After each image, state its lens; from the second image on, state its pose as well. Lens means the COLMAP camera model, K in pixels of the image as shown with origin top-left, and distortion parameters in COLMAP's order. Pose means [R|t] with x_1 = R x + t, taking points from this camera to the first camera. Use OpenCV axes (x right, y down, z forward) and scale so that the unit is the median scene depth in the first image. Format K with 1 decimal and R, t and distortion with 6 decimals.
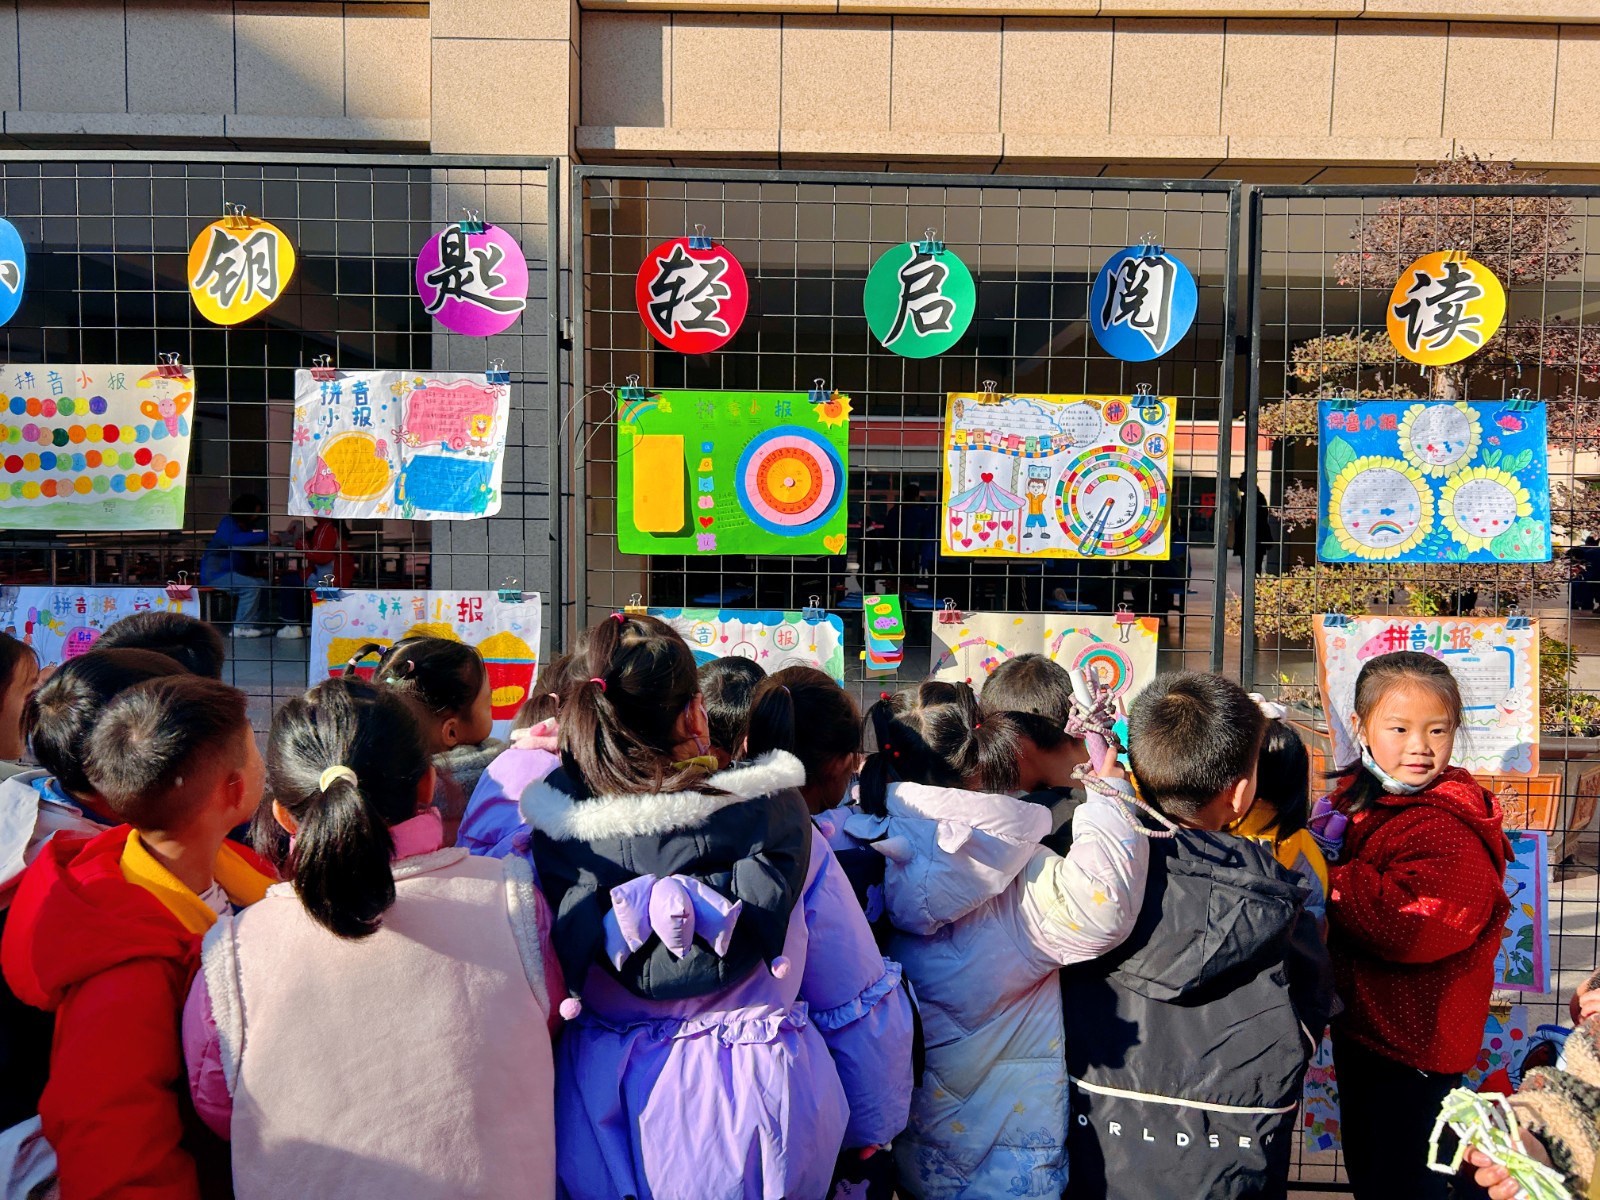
lens RADIAL K [[1190.7, 0, 801.8], [0, 1190.7, 609.8], [0, 0, 1]] dist [0.035231, -0.047285]
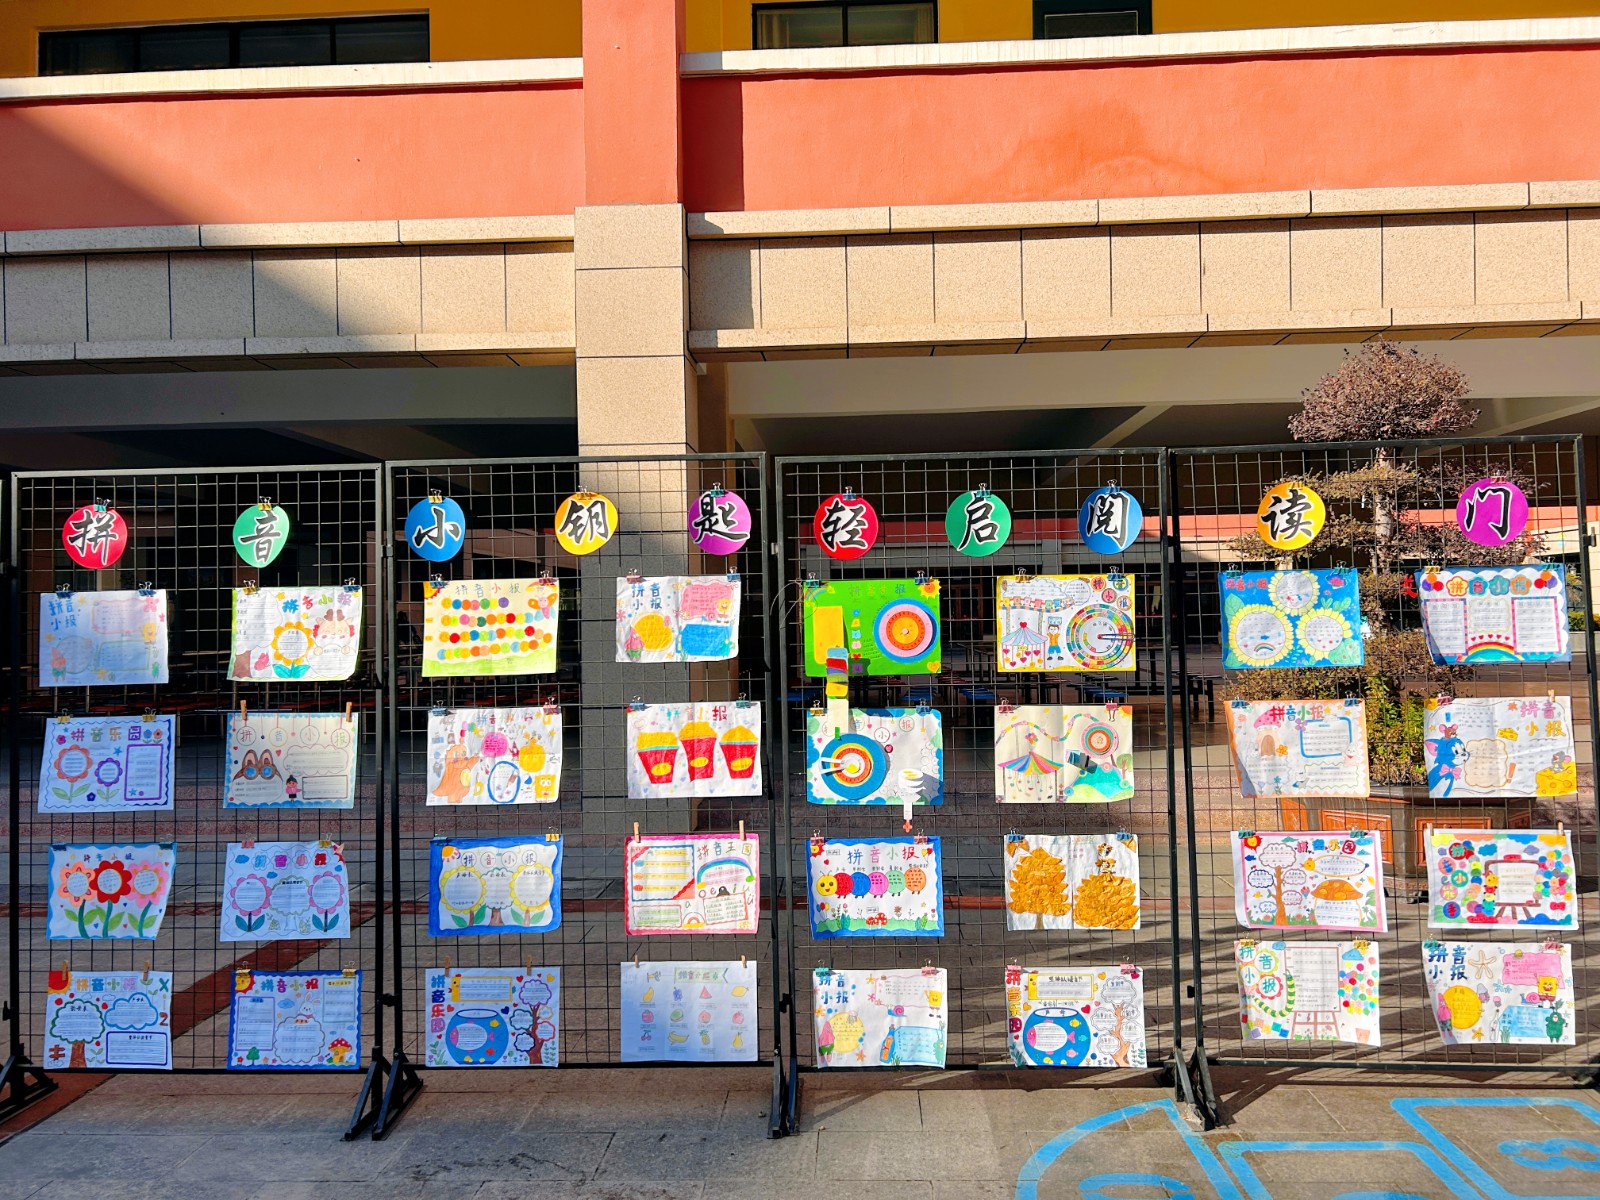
lens RADIAL K [[1190.7, 0, 795.9], [0, 1190.7, 597.2], [0, 0, 1]] dist [0.035231, -0.047285]
pose [[0.998491, -0.036590, -0.040958, -0.094936], [0.032749, 0.995330, -0.090811, -0.007806], [0.044090, 0.089333, 0.995025, -0.694386]]
